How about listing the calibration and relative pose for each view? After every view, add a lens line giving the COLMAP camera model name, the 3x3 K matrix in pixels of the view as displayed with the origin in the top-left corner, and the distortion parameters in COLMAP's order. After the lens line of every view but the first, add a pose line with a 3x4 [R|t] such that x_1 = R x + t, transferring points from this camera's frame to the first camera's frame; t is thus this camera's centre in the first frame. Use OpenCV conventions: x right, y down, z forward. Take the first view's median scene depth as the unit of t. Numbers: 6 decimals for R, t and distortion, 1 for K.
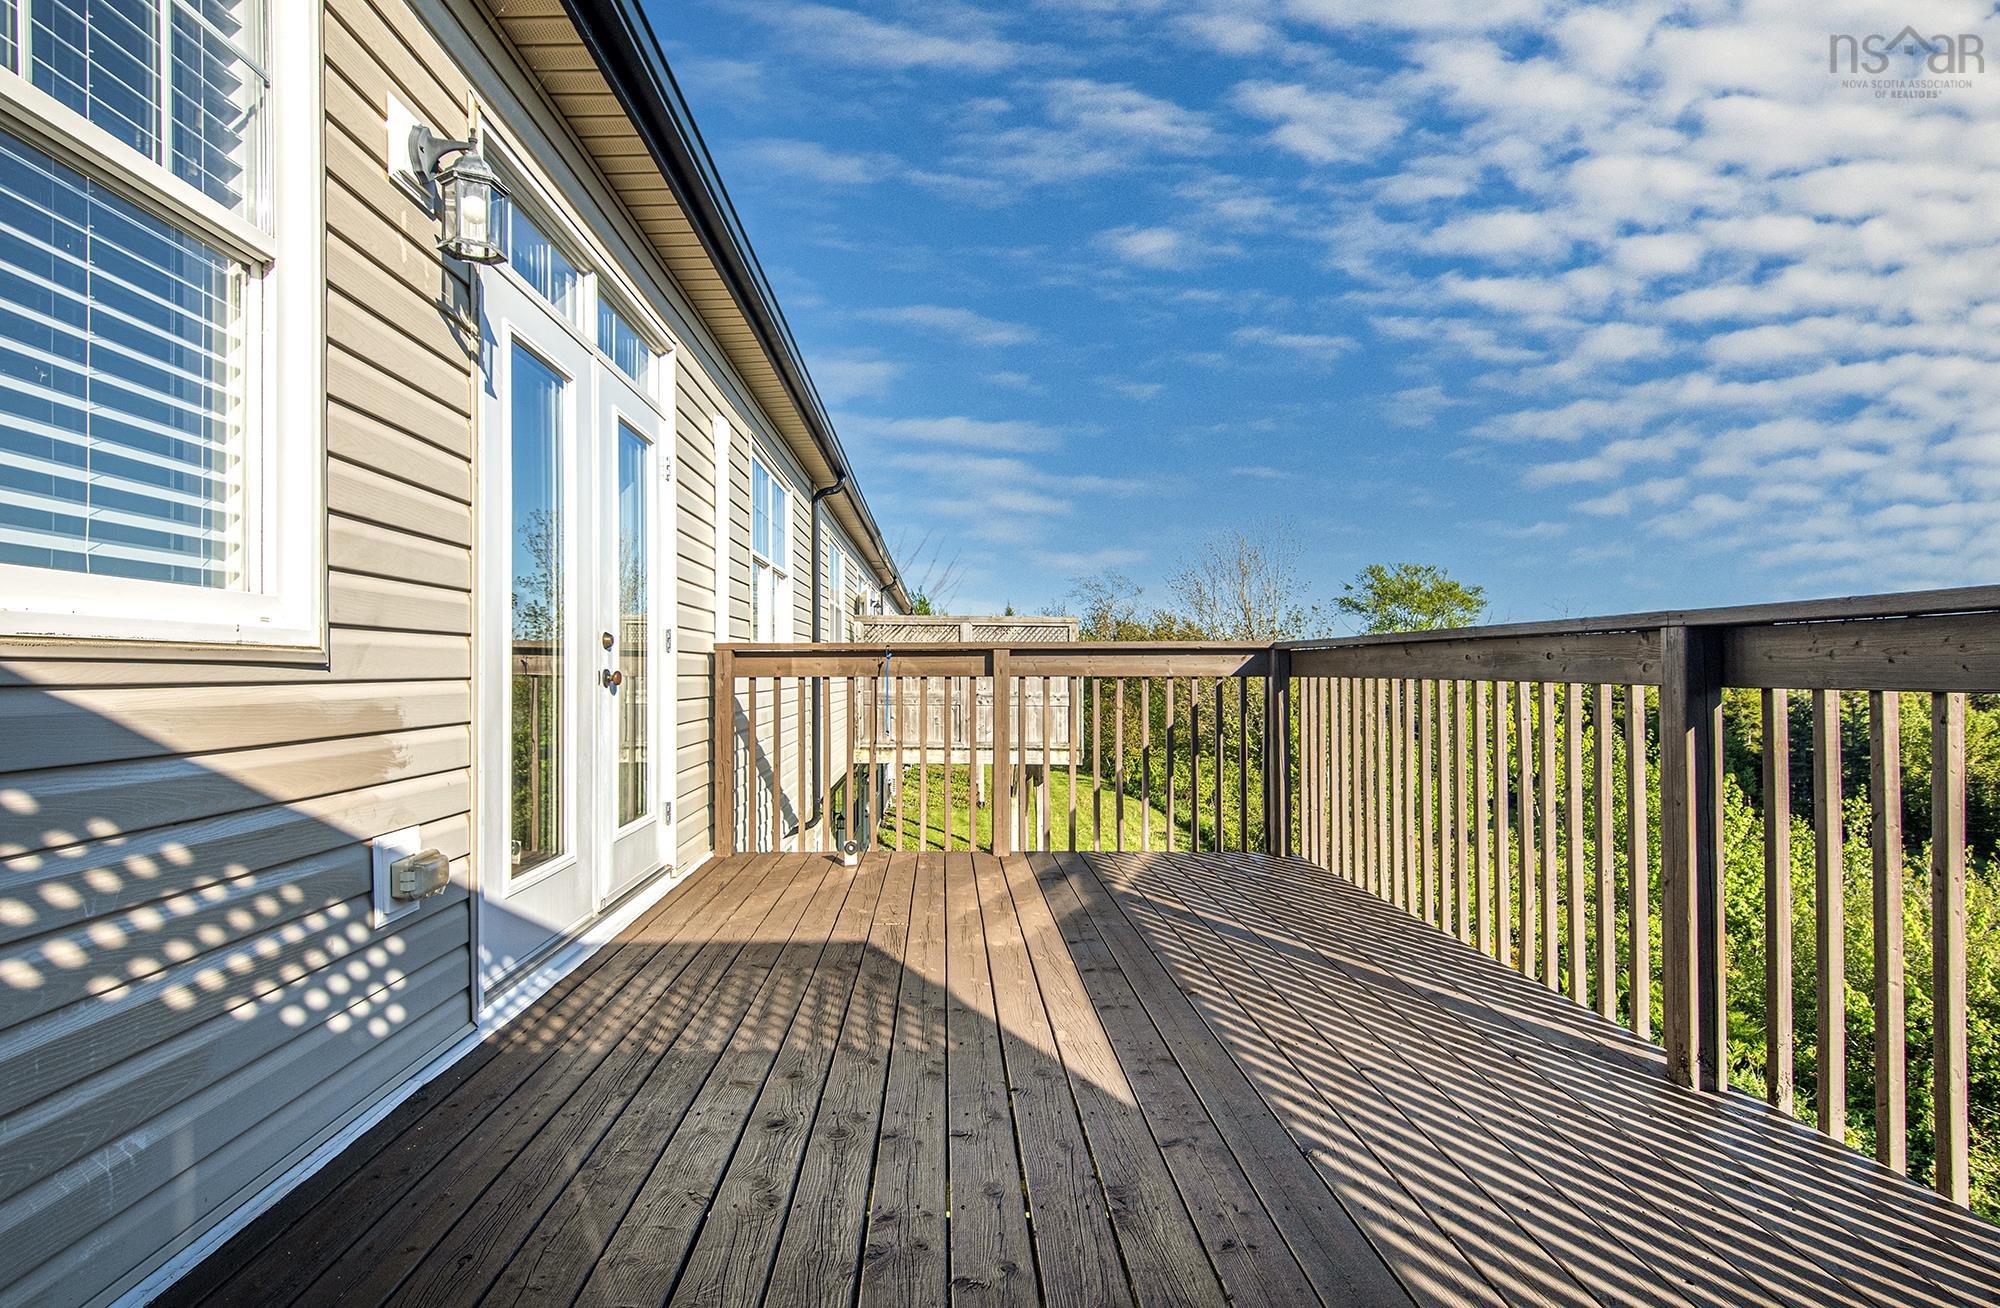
lens RADIAL K [[957.8, 0, 1000.0], [0, 957.8, 654.0], [0, 0, 1]] dist [0.000154, -0.000065]
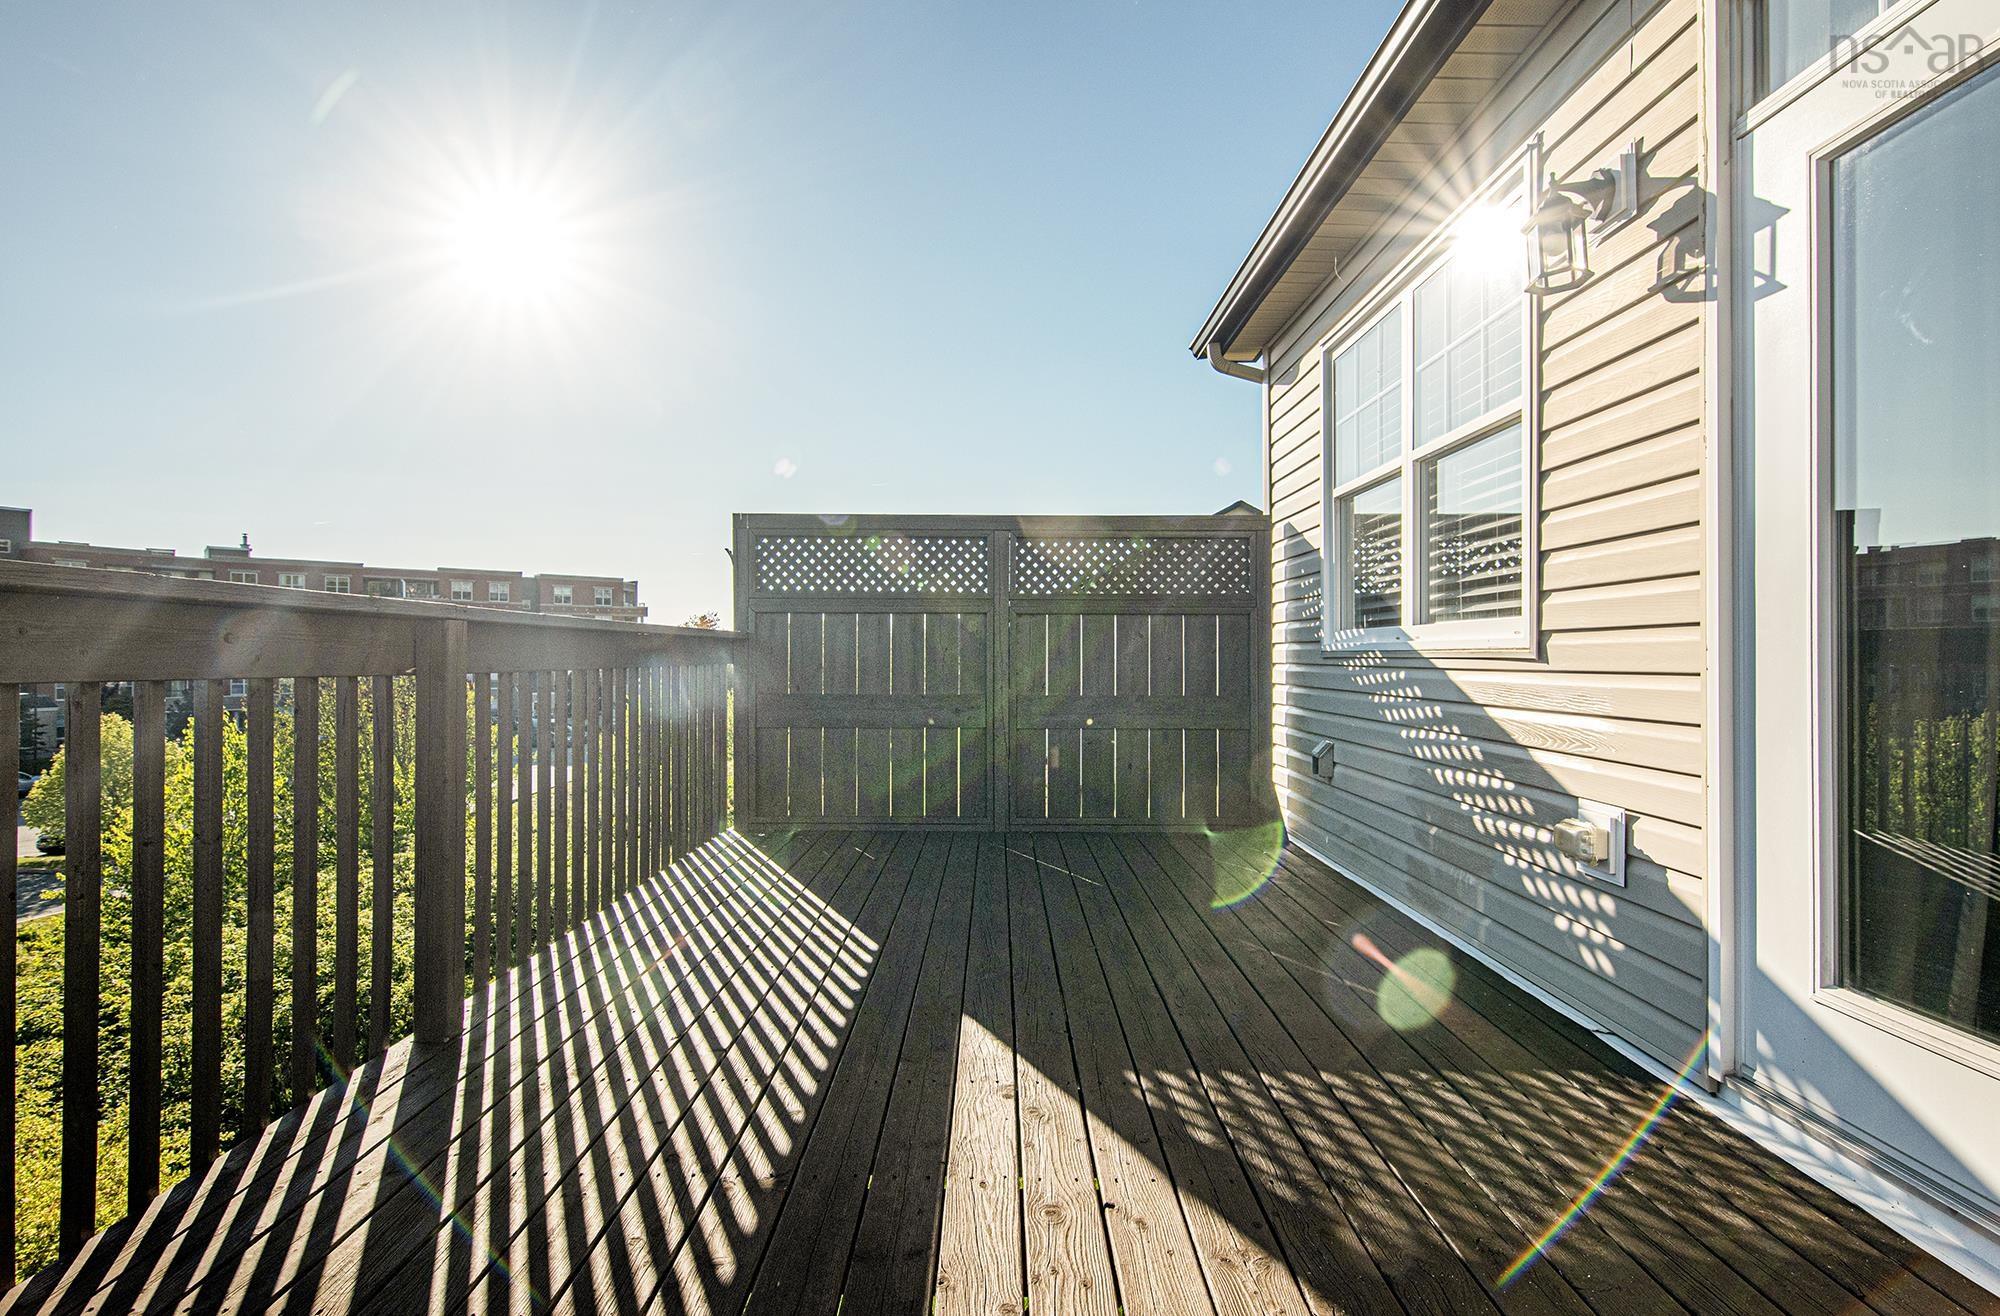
lens RADIAL K [[957.8, 0, 1000.0], [0, 957.8, 658.0], [0, 0, 1]] dist [0.000154, -0.000065]
pose [[-0.998178, -0.004652, 0.060161, 0.021022], [-0.005694, 0.999836, -0.017169, 0.026840], [-0.060071, -0.017480, -0.998041, 1.782268]]
